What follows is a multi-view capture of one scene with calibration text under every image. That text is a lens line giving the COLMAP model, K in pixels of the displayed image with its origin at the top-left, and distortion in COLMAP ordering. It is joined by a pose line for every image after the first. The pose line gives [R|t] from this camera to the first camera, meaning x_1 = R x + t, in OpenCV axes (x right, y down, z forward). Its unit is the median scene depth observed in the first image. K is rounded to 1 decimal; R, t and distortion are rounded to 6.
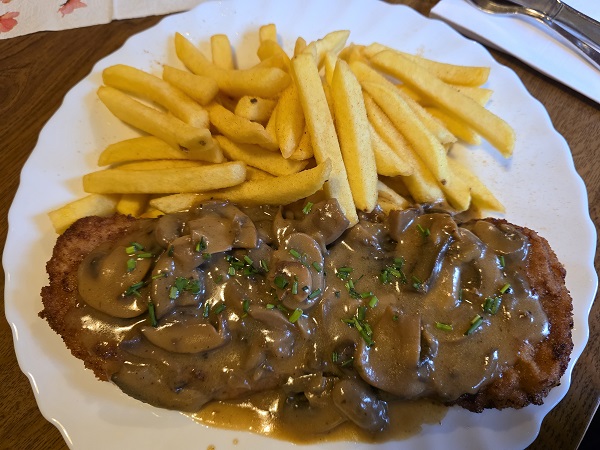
lens RADIAL K [[412.7, 0, 307.6], [0, 412.7, 223.8], [0, 0, 1]] dist [0.003920, -0.042638]
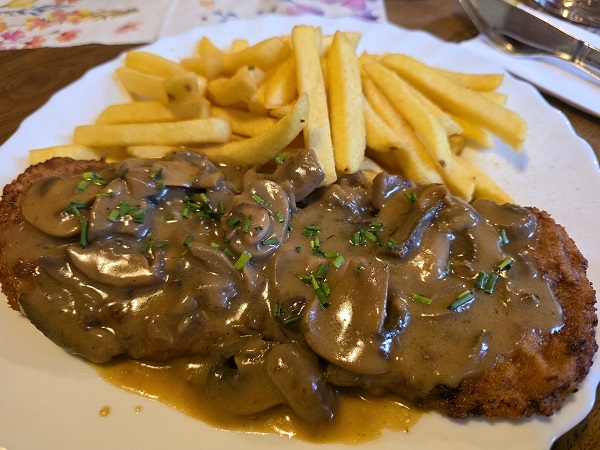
lens RADIAL K [[412.7, 0, 307.6], [0, 412.7, 223.8], [0, 0, 1]] dist [0.003920, -0.042638]
pose [[0.985814, 0.111890, -0.125102, 0.186374], [-0.141560, 0.954741, -0.261591, 0.329850], [0.090170, 0.275590, 0.957037, 0.173227]]
